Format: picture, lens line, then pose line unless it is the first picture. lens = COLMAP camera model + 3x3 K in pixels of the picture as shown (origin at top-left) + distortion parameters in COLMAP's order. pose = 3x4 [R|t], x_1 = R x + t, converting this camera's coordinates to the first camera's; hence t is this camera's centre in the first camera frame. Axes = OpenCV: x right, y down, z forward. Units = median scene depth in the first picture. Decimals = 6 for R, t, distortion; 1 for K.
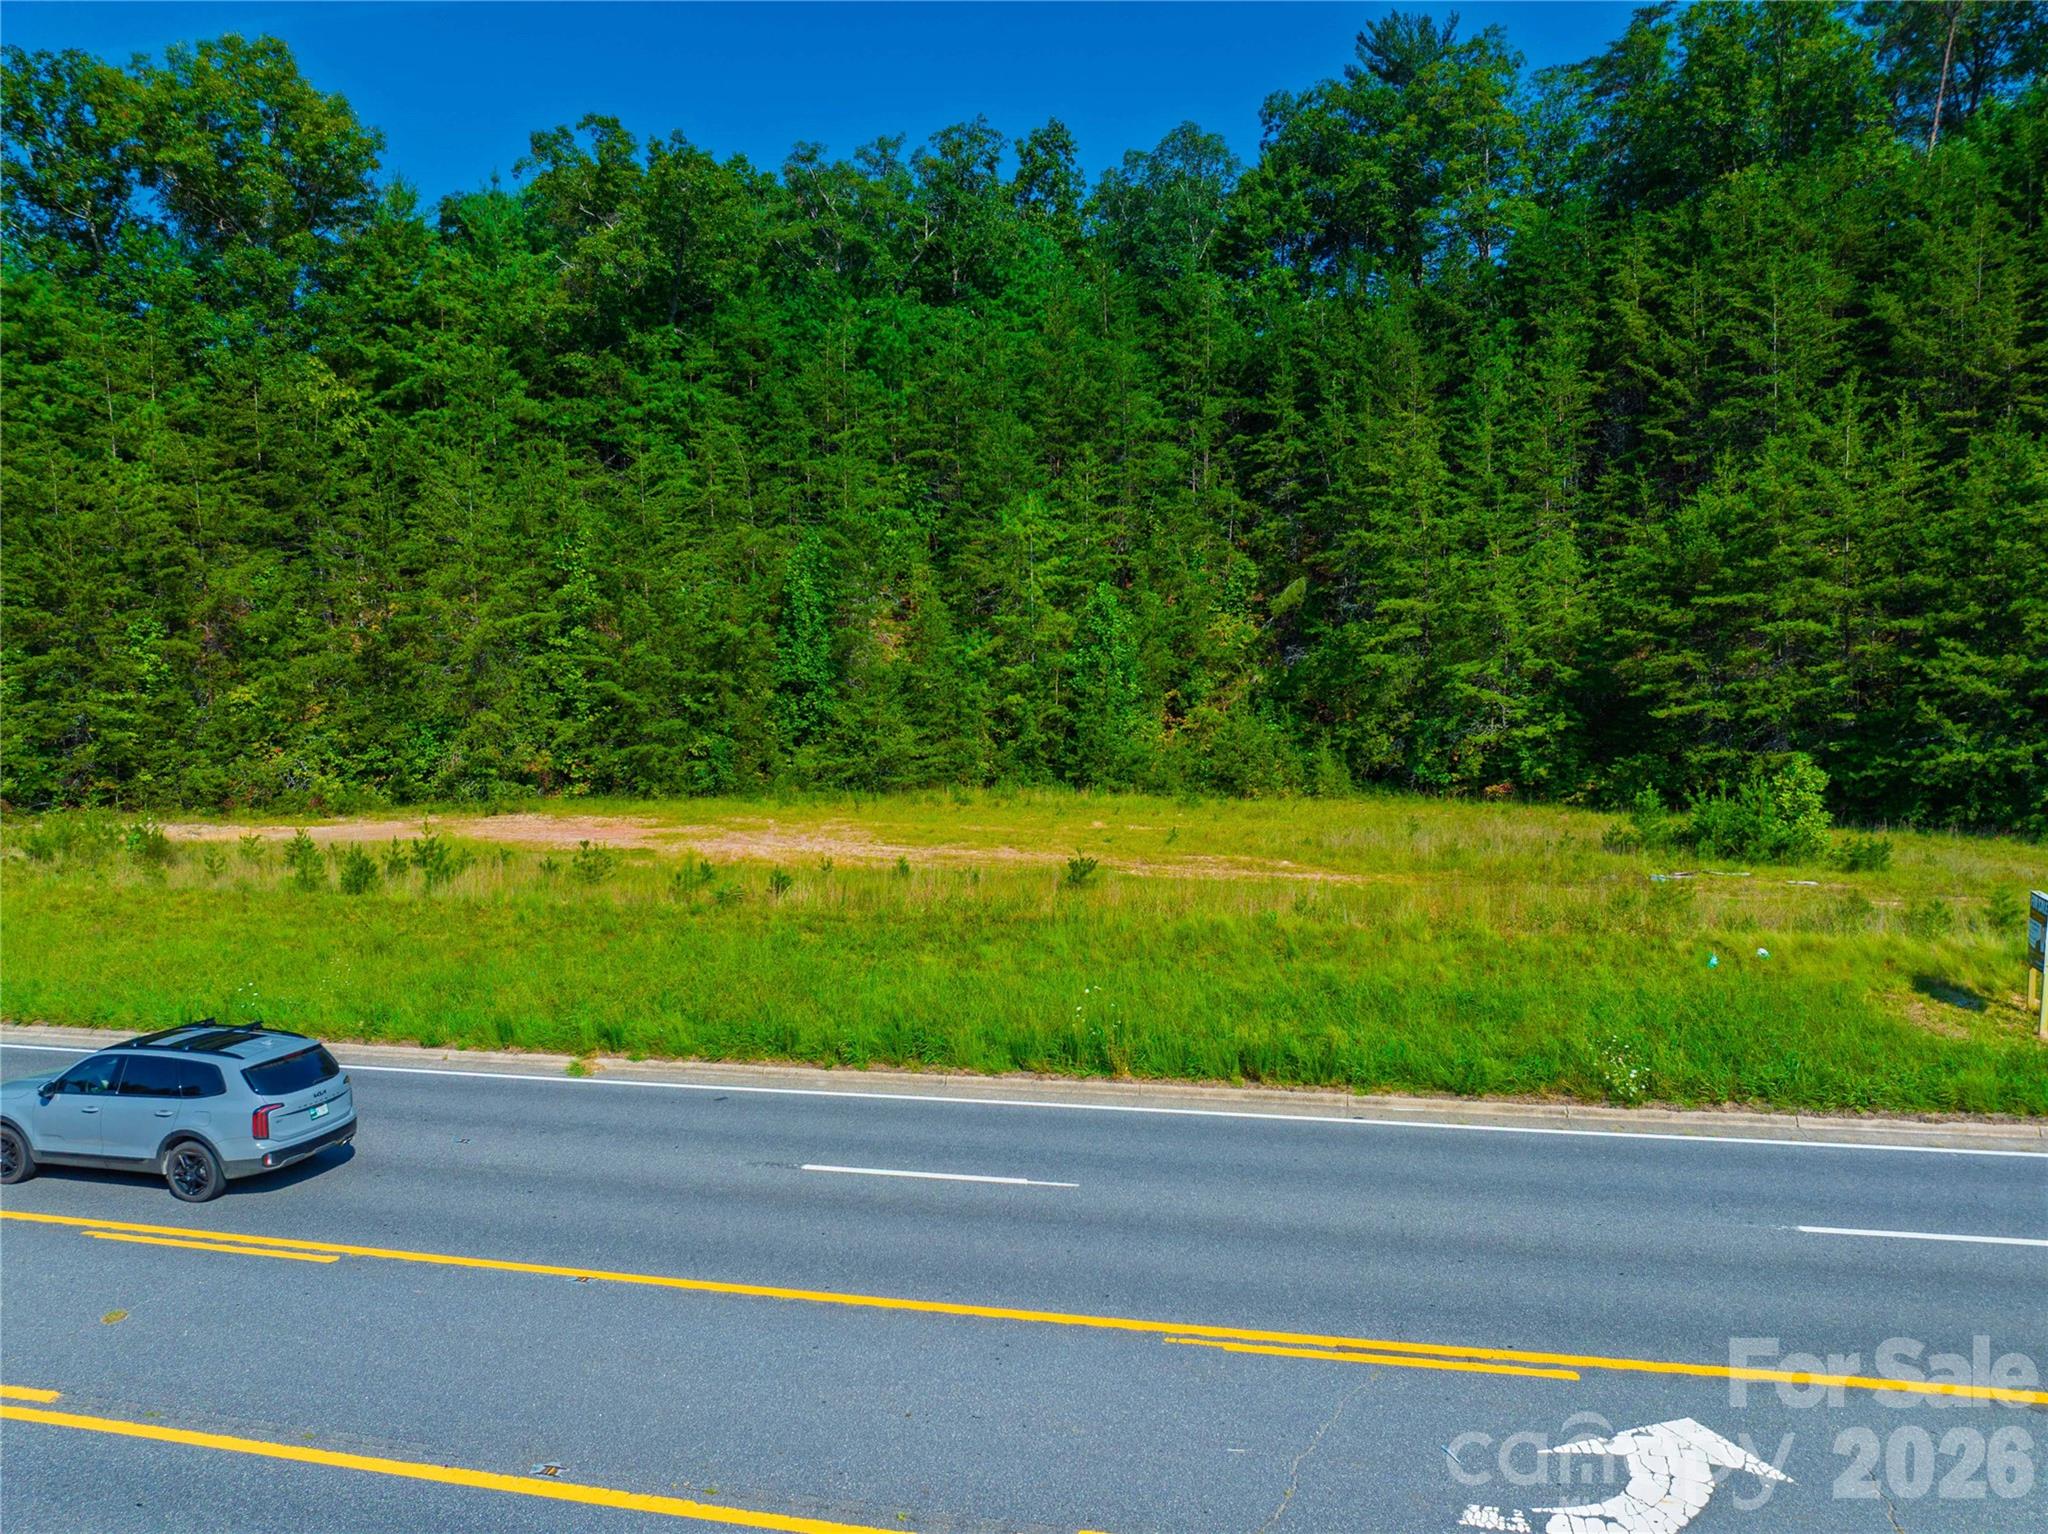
lens RADIAL K [[1446.7, 0, 1028.6], [0, 1446.7, 762.8], [0, 0, 1]] dist [-0.026495, -0.009660]
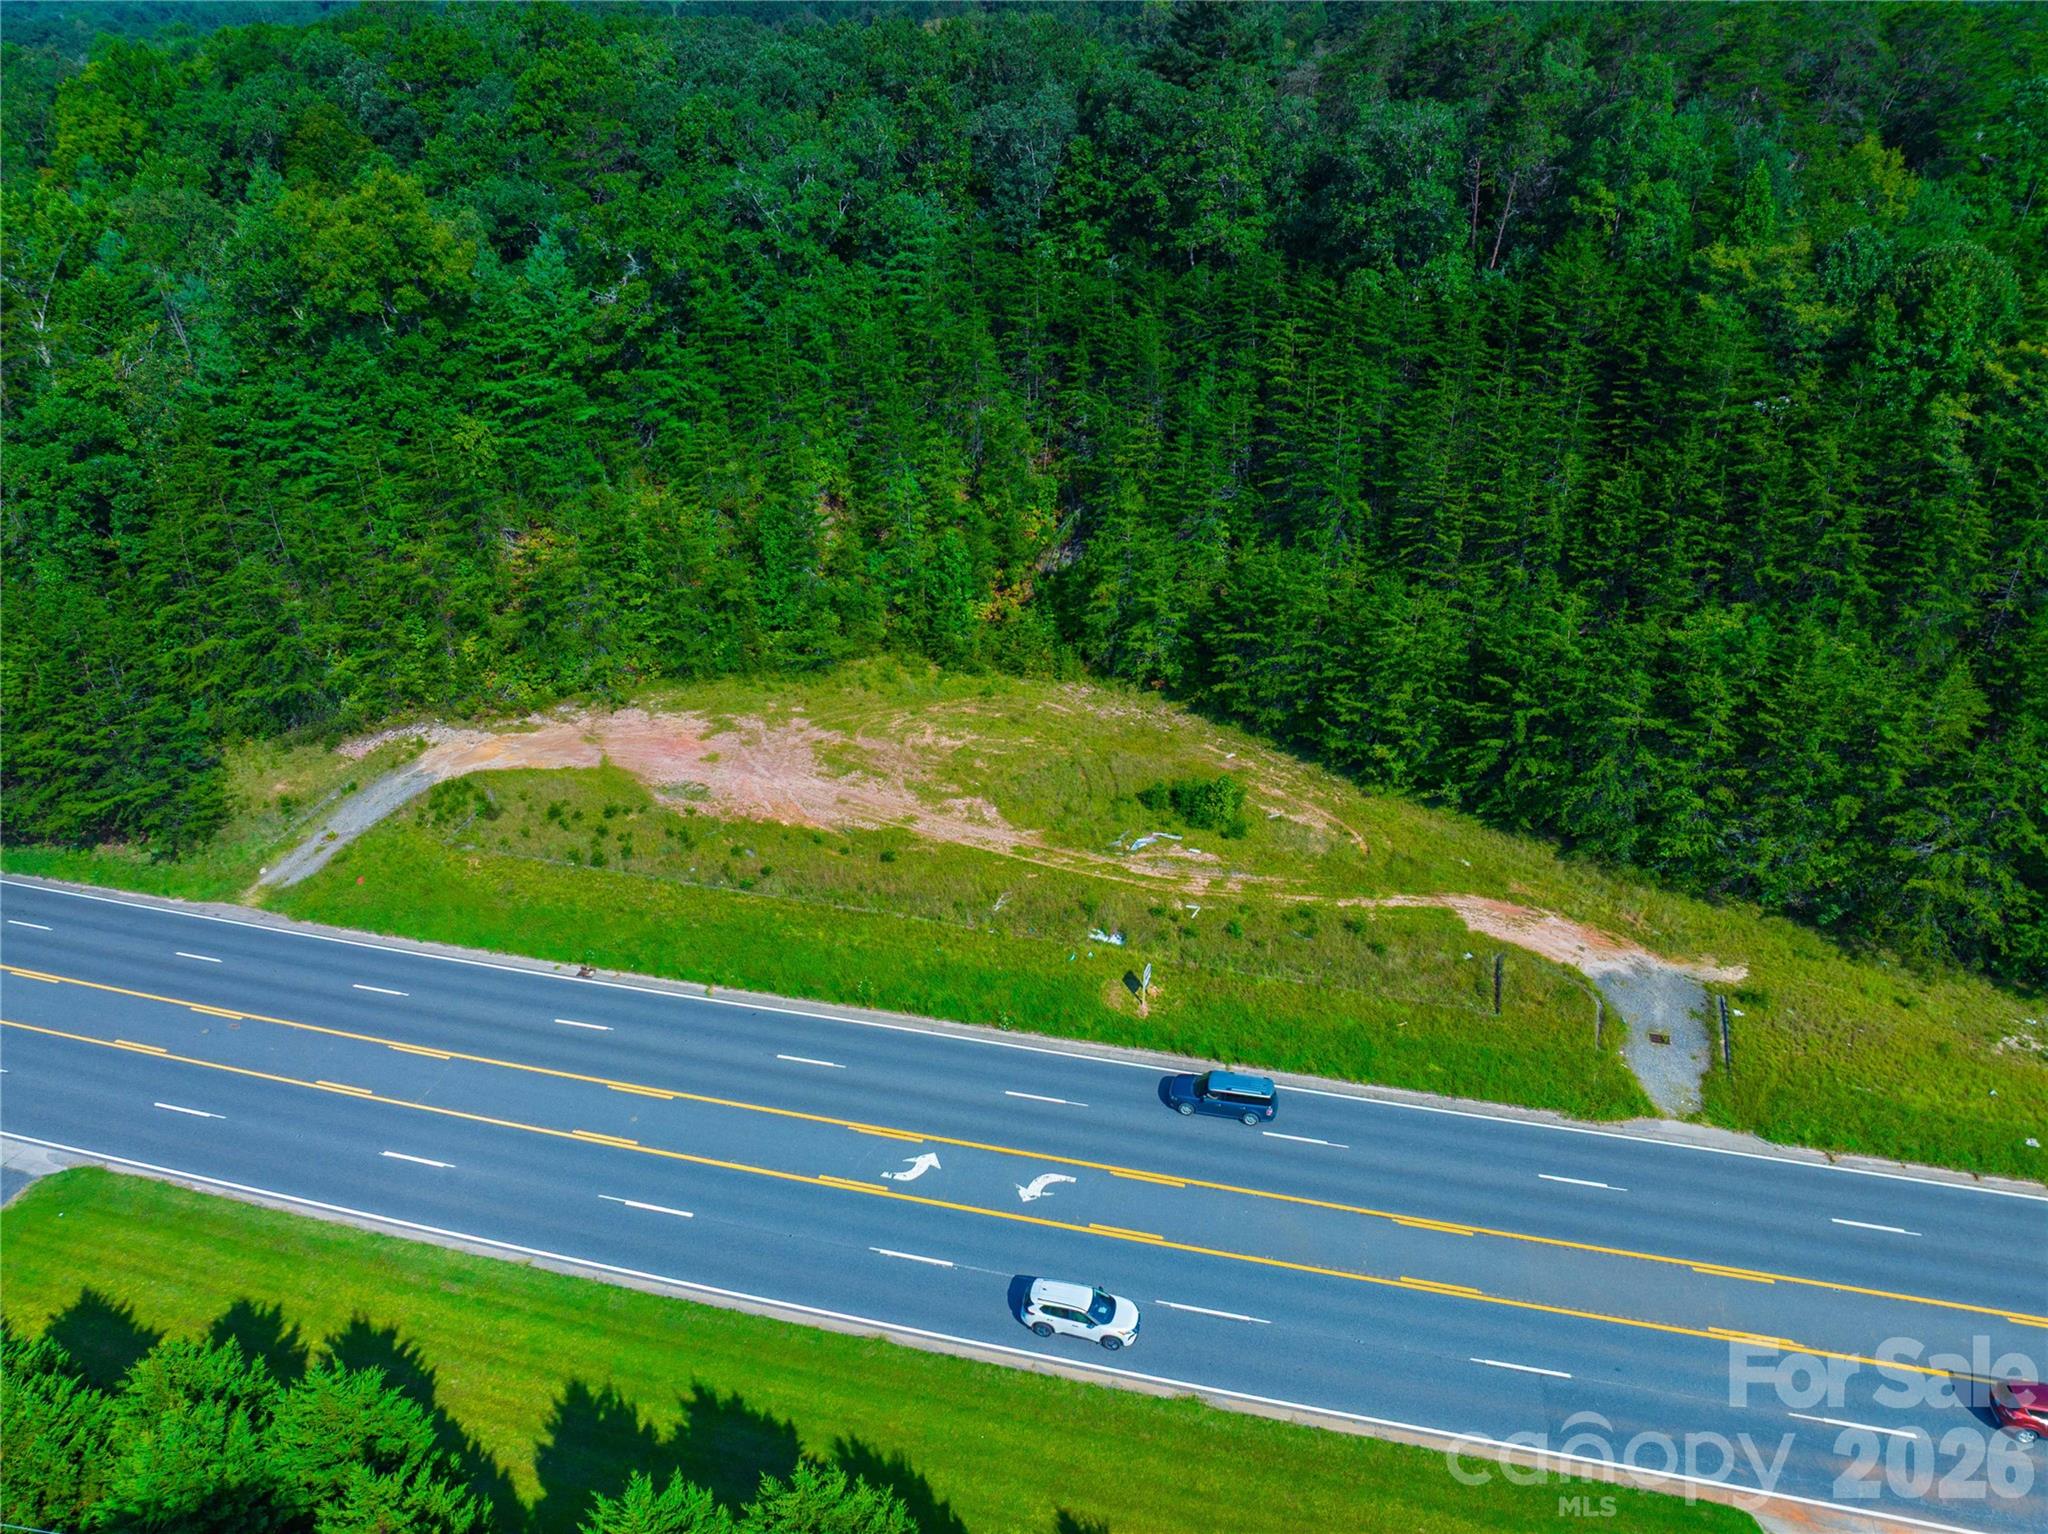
lens RADIAL K [[1458.3, 0, 1031.8], [0, 1458.3, 807.5], [0, 0, 1]] dist [-0.058786, -0.002039]
pose [[0.999929, 0.008206, -0.008629, 0.174973], [-0.003229, 0.884352, 0.466810, -0.669728], [0.011462, -0.466749, 0.884316, -0.668176]]
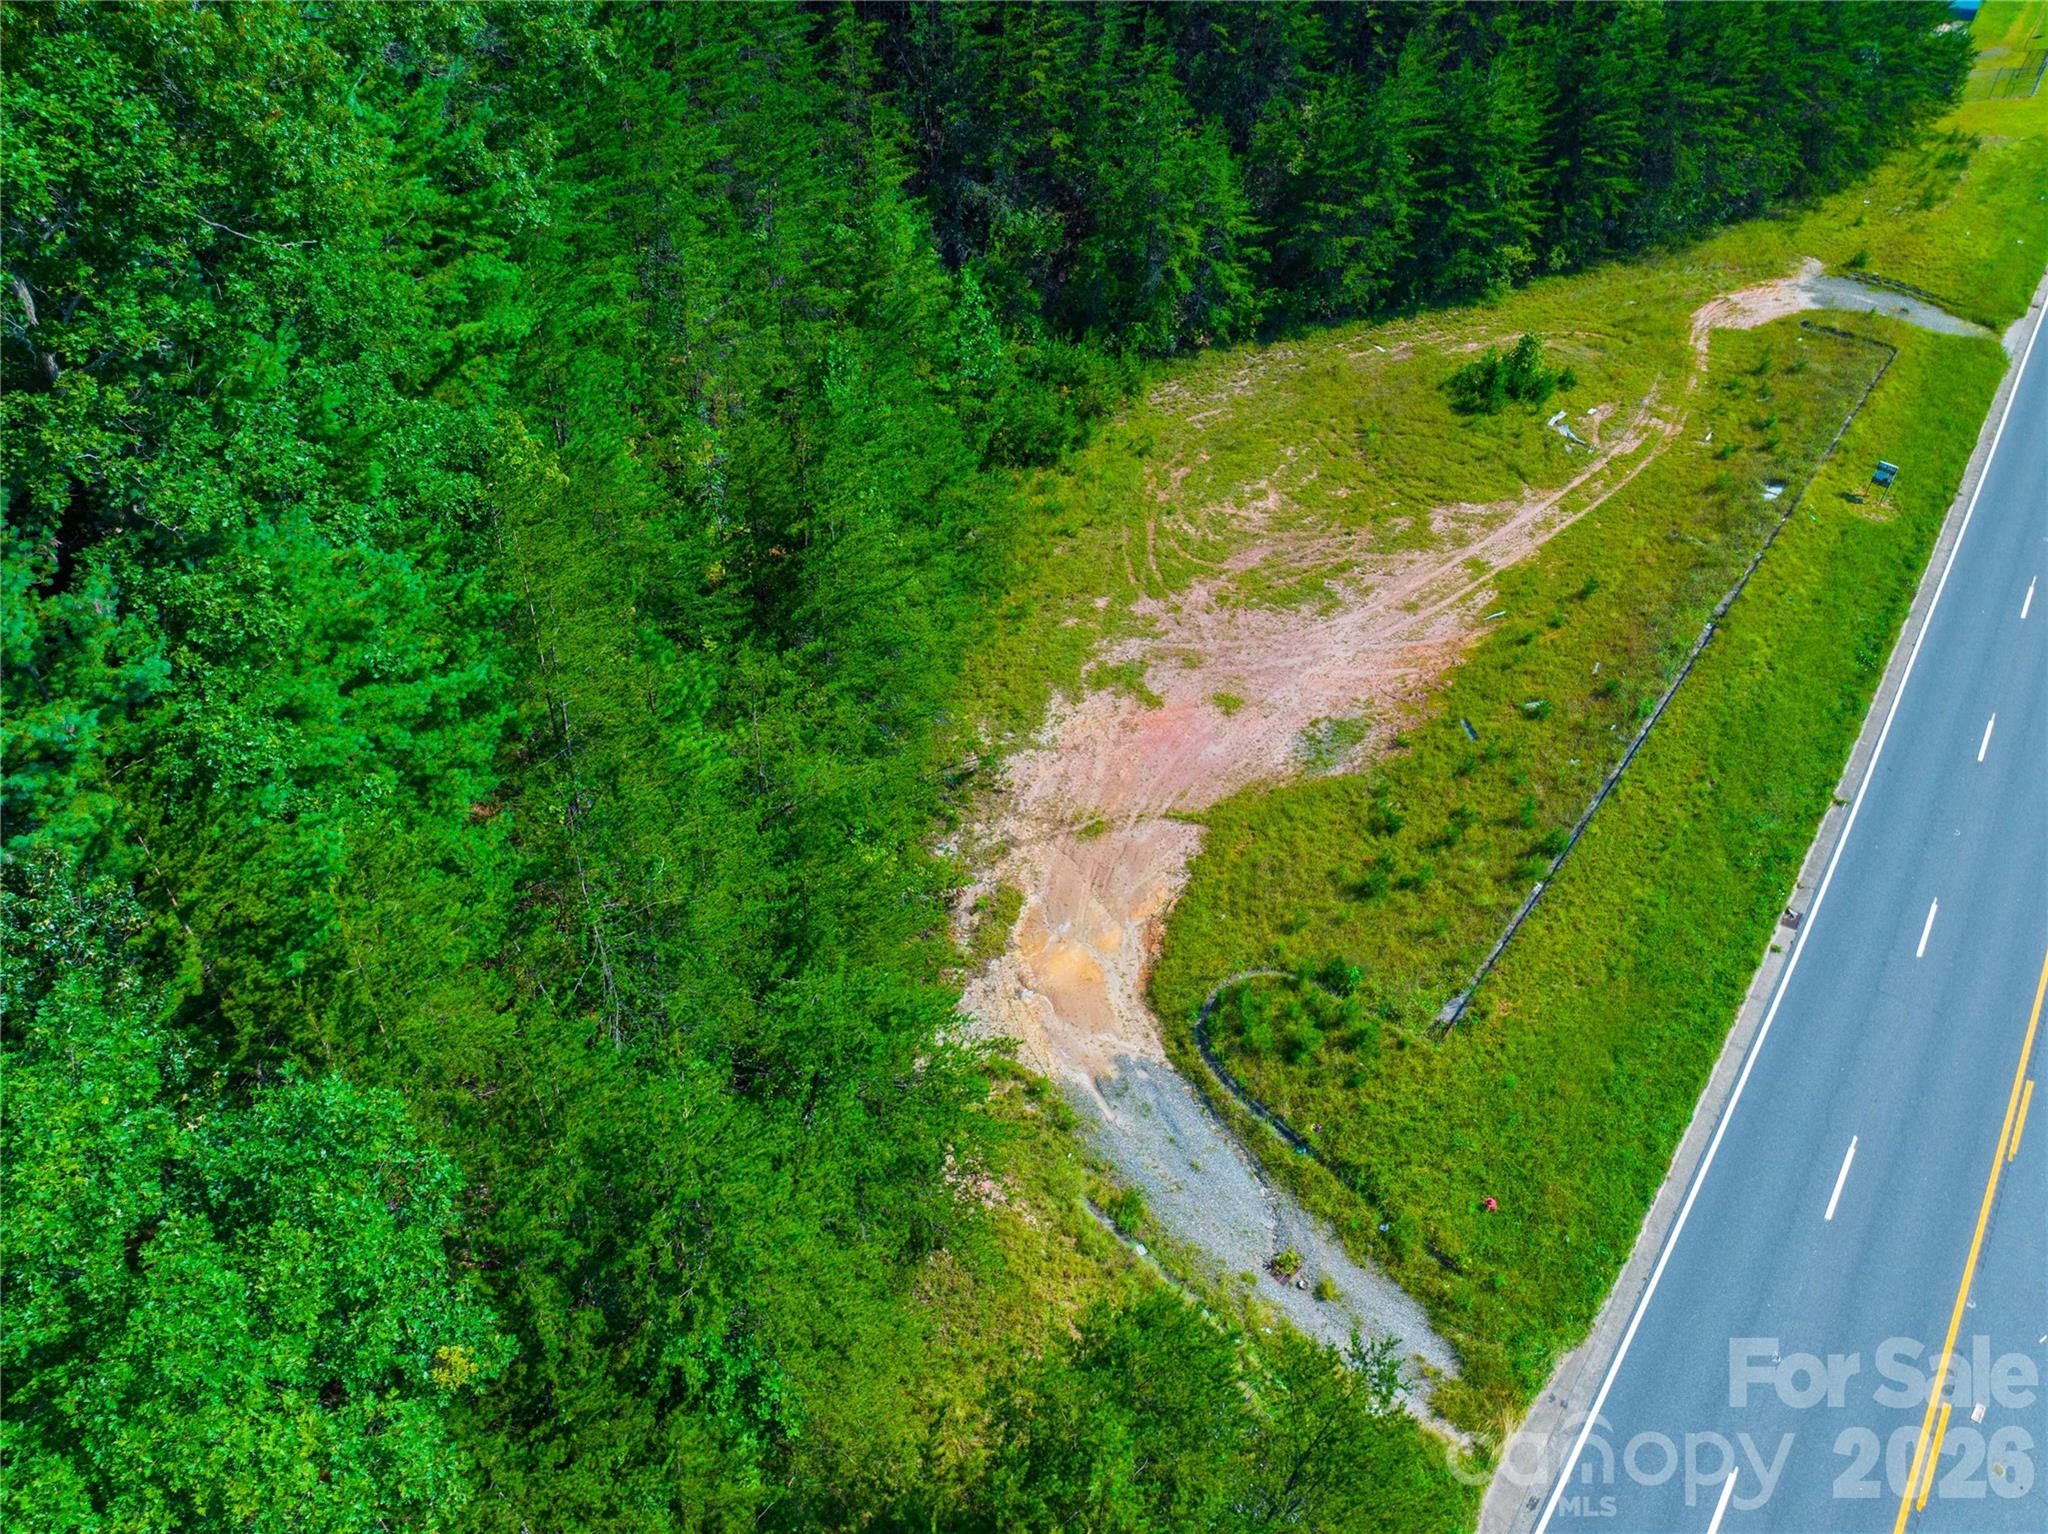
lens RADIAL K [[1446.7, 0, 1028.6], [0, 1446.7, 762.8], [0, 0, 1]] dist [-0.026495, -0.009660]
pose [[0.378770, -0.613353, 0.693059, -0.940482], [0.049060, 0.761109, 0.646765, -0.572330], [-0.924189, -0.210974, 0.318377, 0.576902]]
